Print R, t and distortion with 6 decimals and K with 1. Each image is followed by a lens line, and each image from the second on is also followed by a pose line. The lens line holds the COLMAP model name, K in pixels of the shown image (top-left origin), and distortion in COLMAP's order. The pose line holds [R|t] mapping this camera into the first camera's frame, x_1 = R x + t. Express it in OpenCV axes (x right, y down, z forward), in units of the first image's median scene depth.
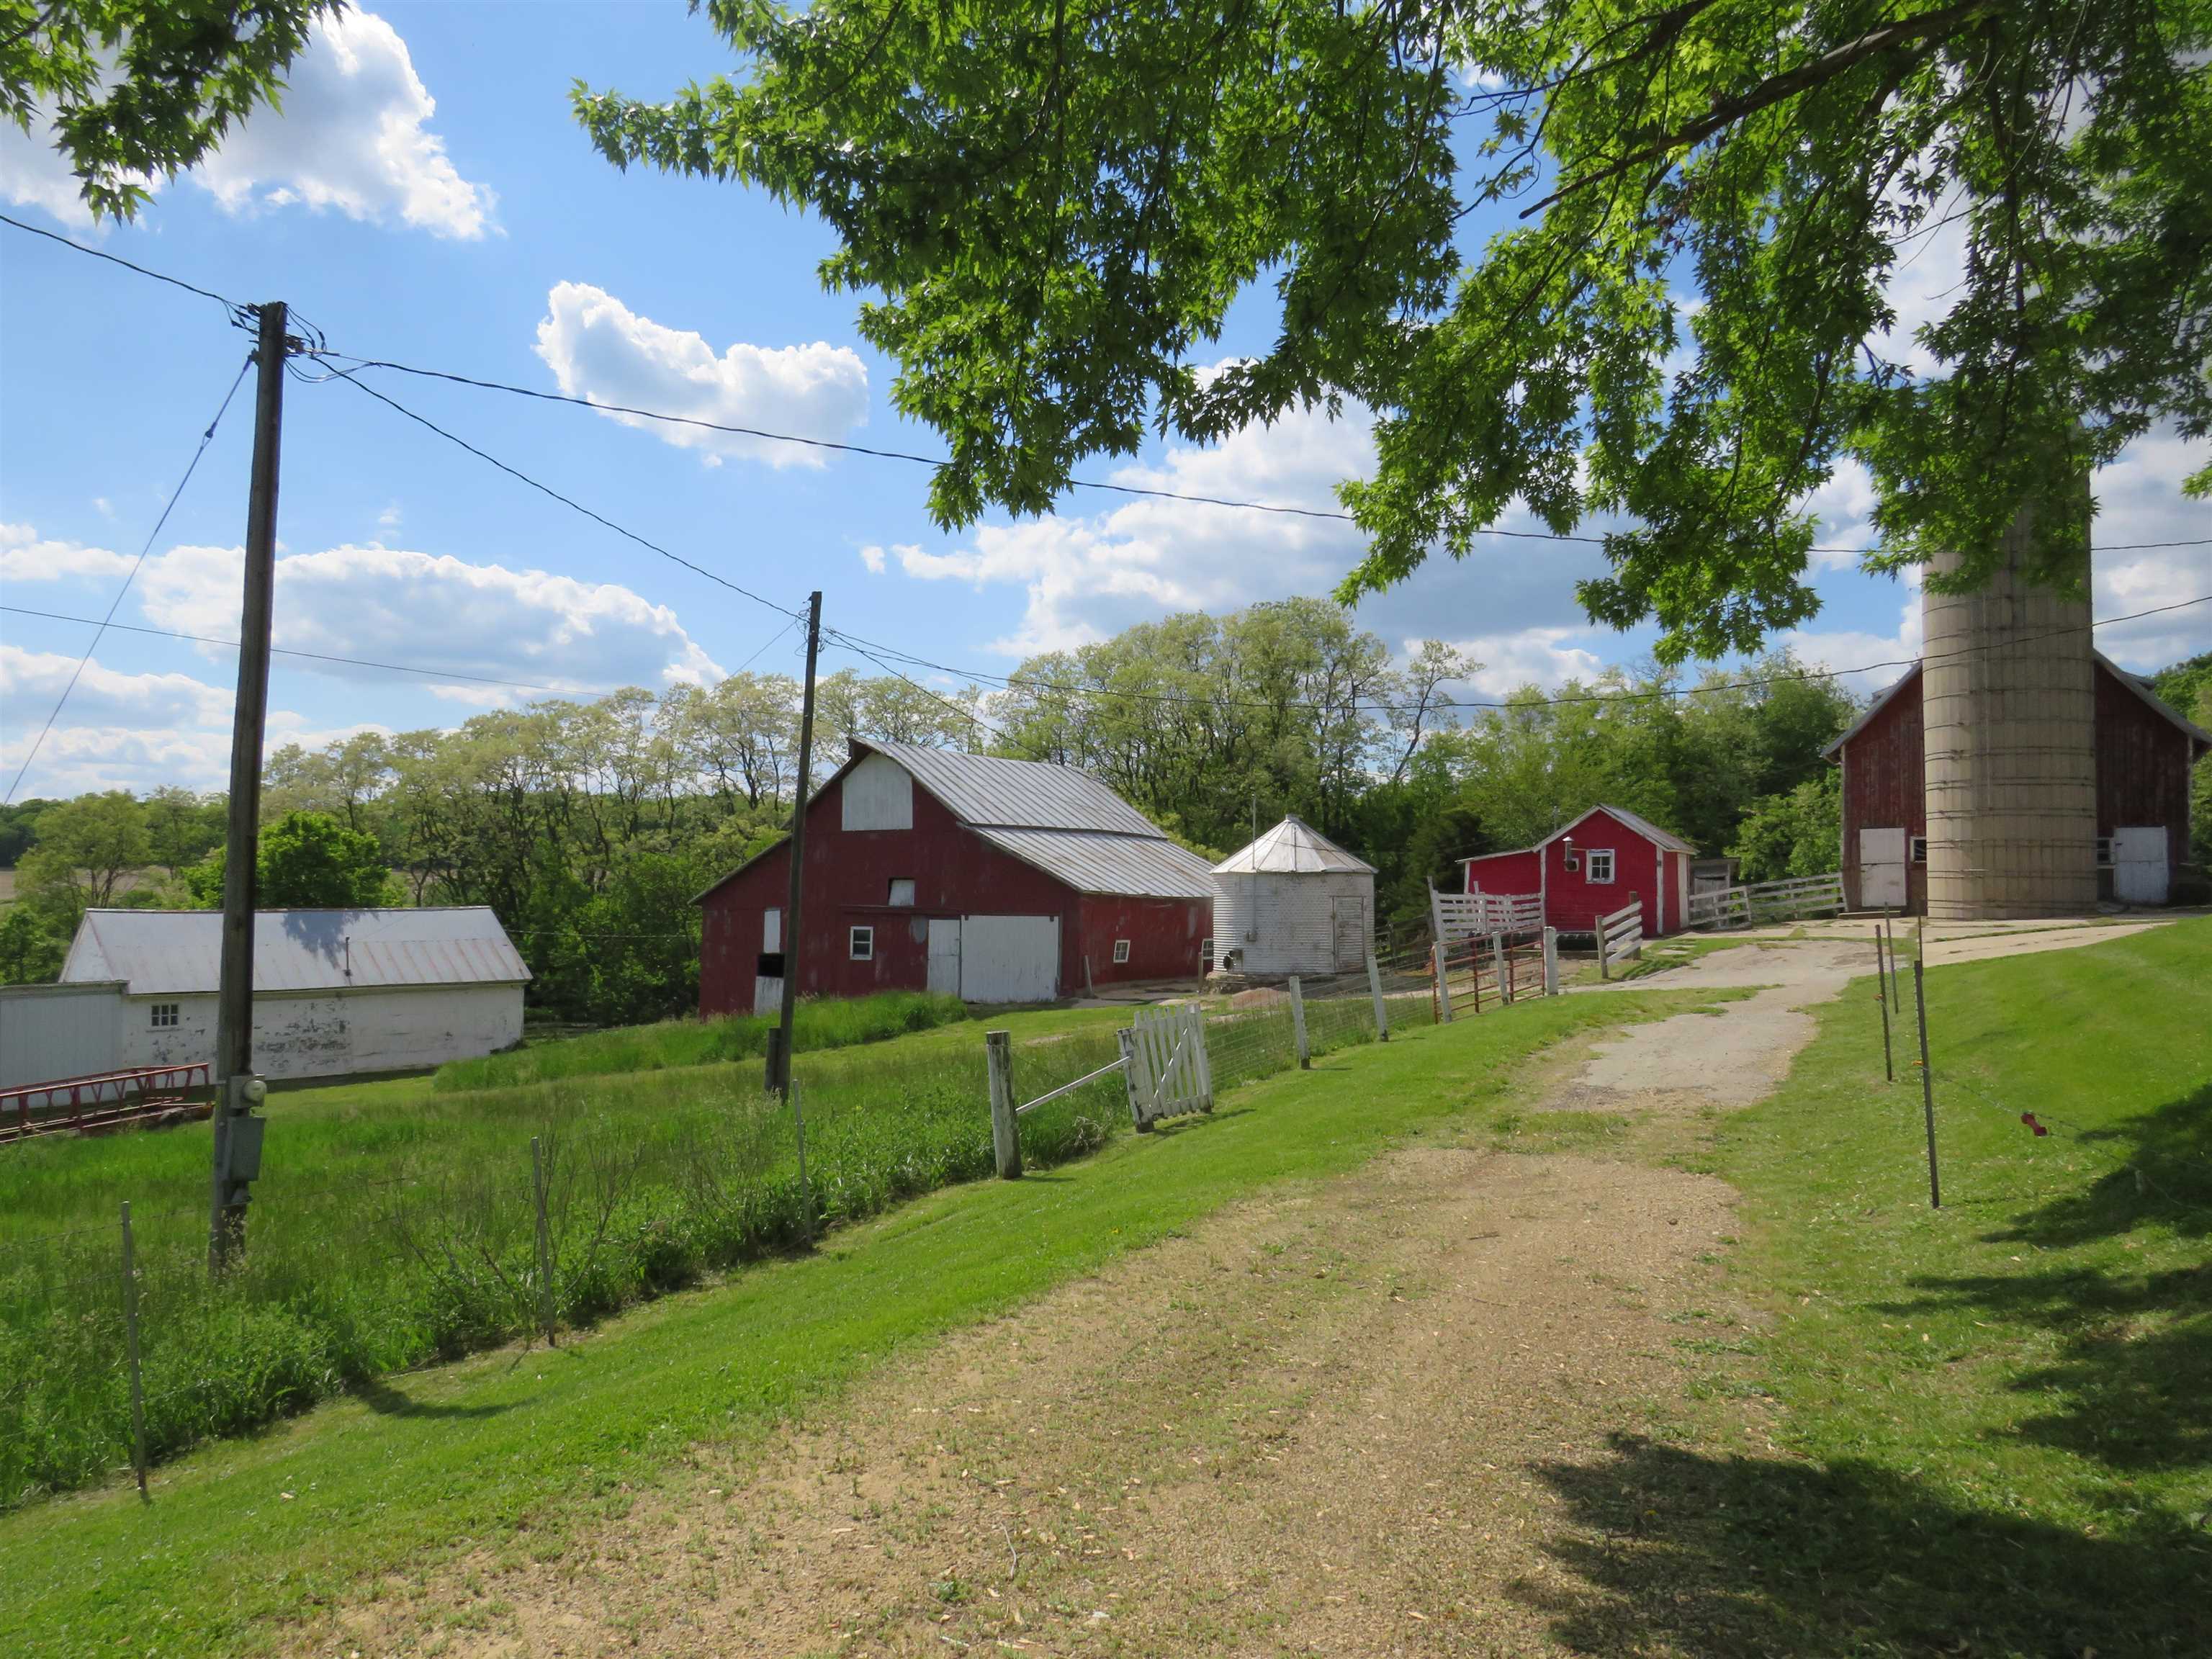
lens RADIAL K [[1614.8, 0, 1103.2], [0, 1614.8, 821.9], [0, 0, 1]] dist [-0.014038, 0.004536]
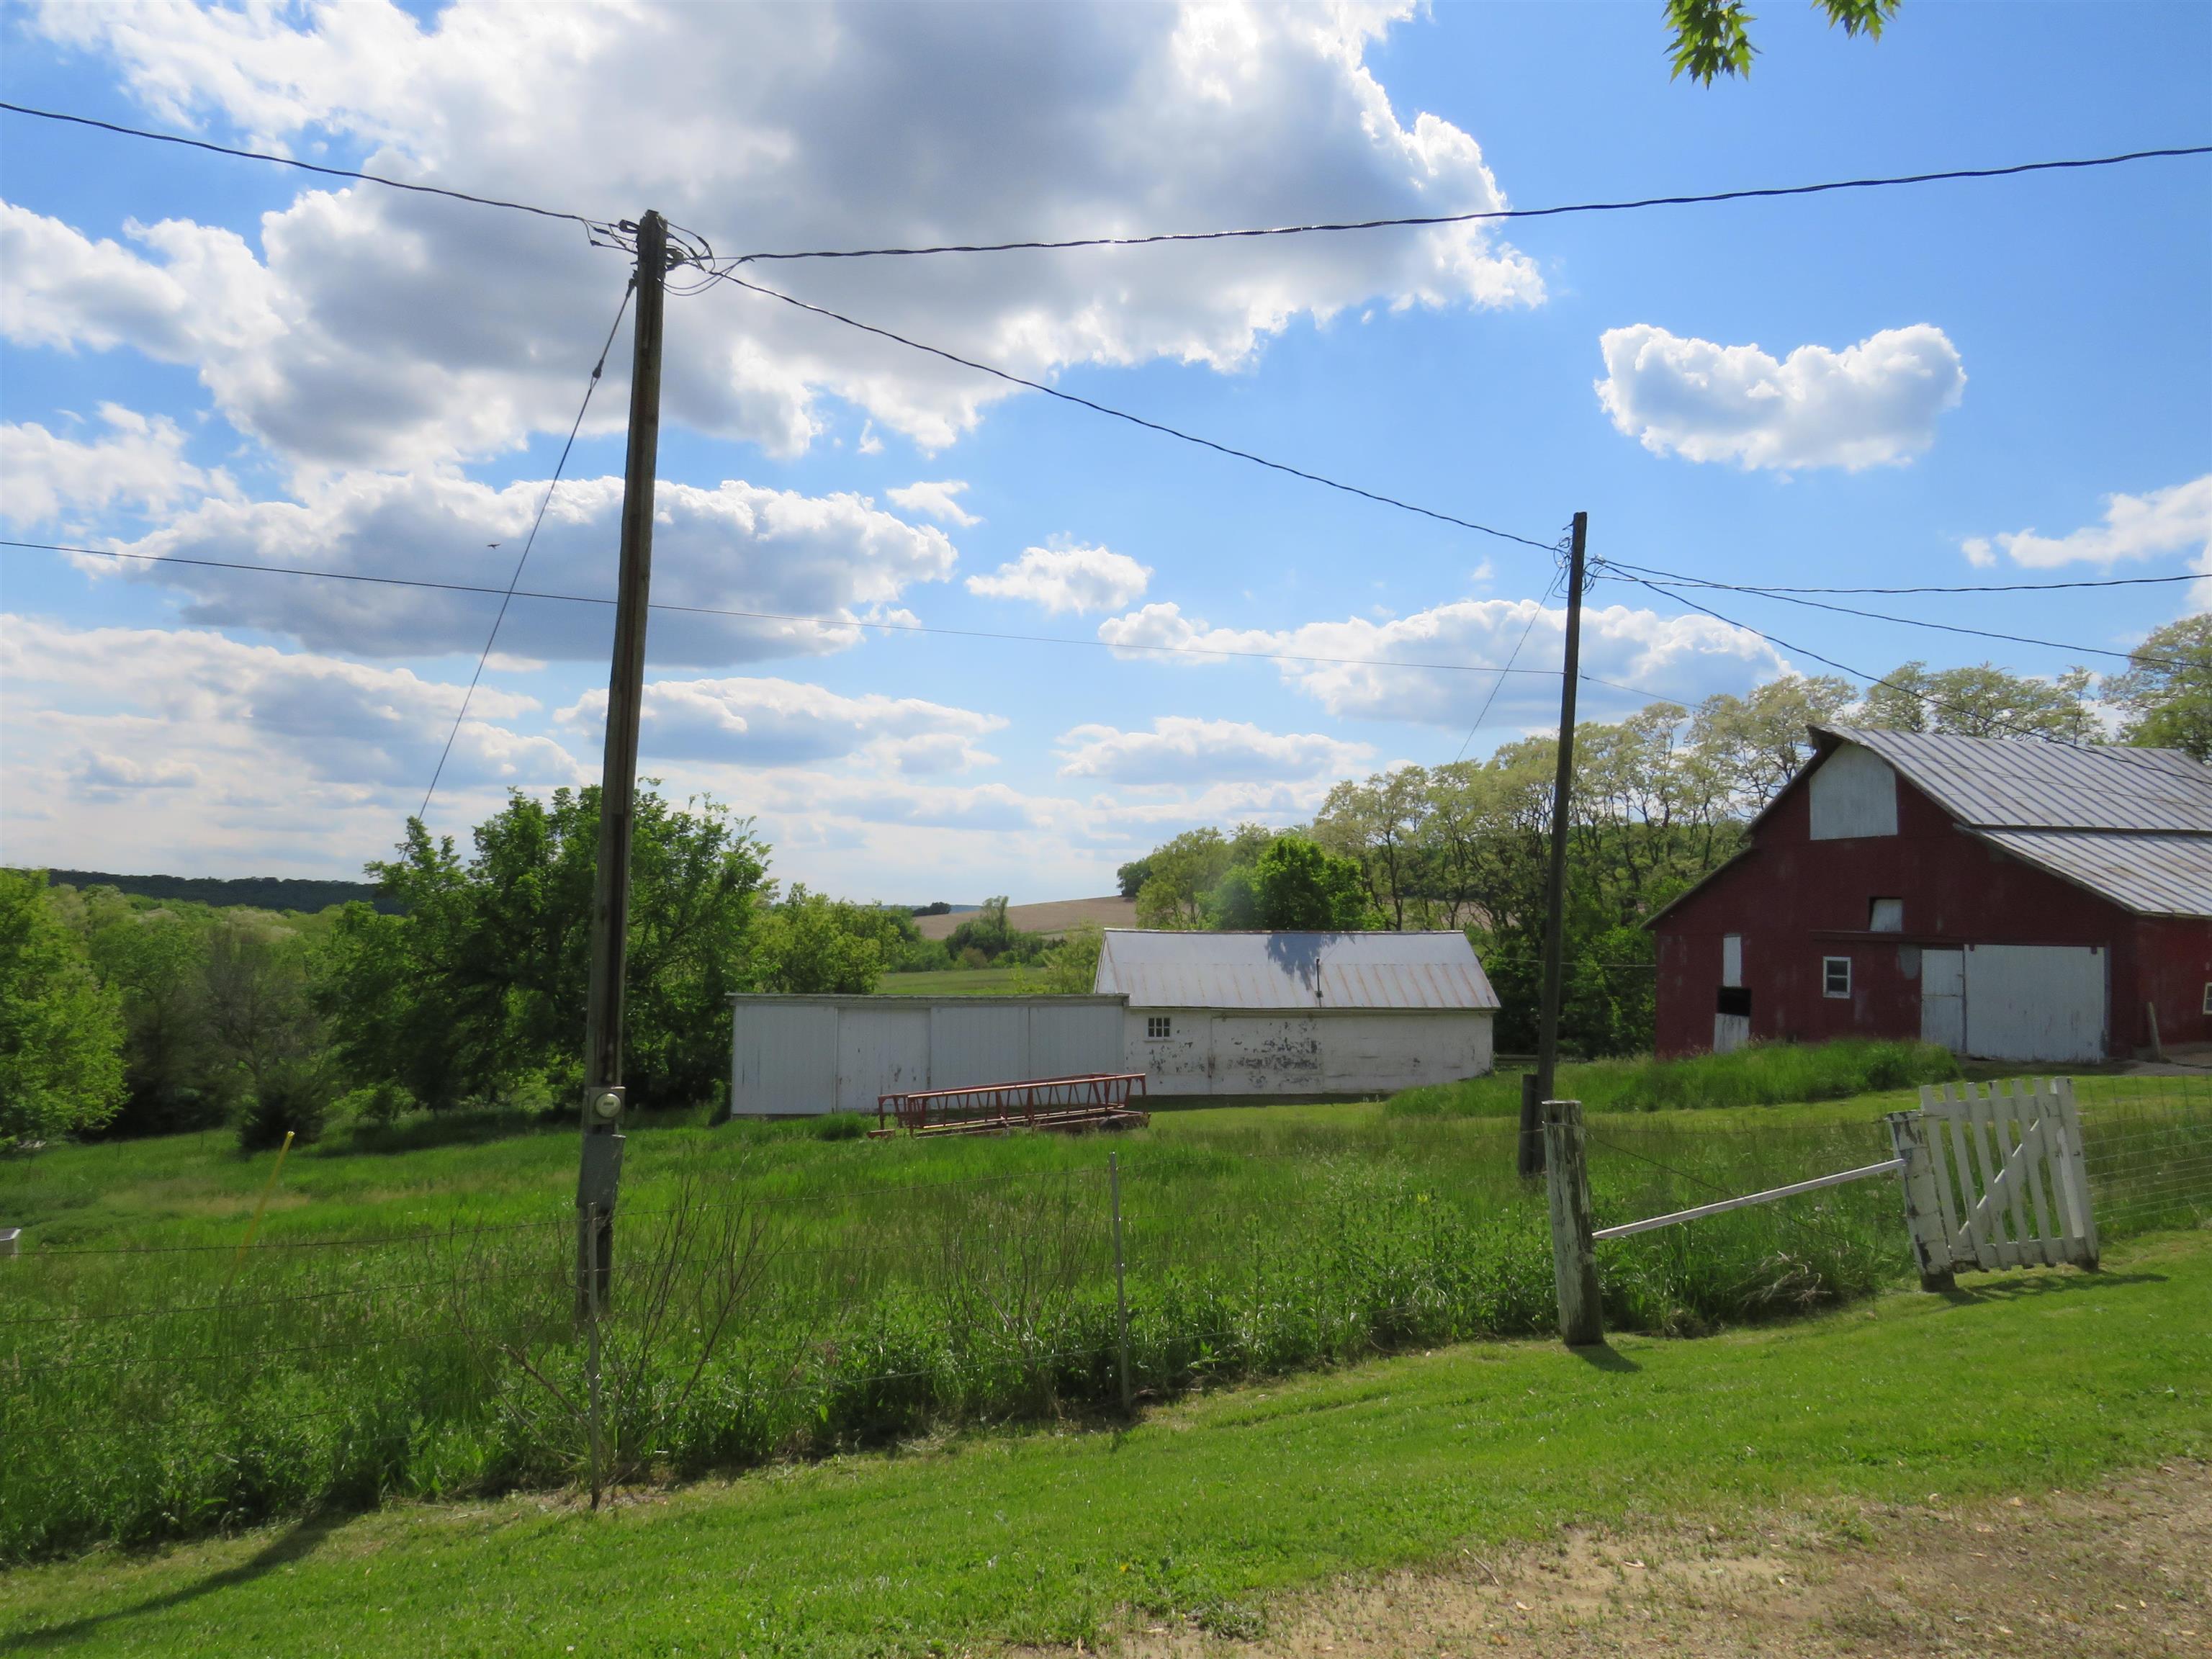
lens RADIAL K [[1598.2, 0, 1074.3], [0, 1598.2, 818.6], [0, 0, 1]] dist [-0.029262, 0.008057]
pose [[0.774119, -0.034073, -0.632123, 0.064159], [0.019091, 0.999353, -0.030488, 0.012851], [0.632752, 0.011534, 0.774268, 0.144983]]
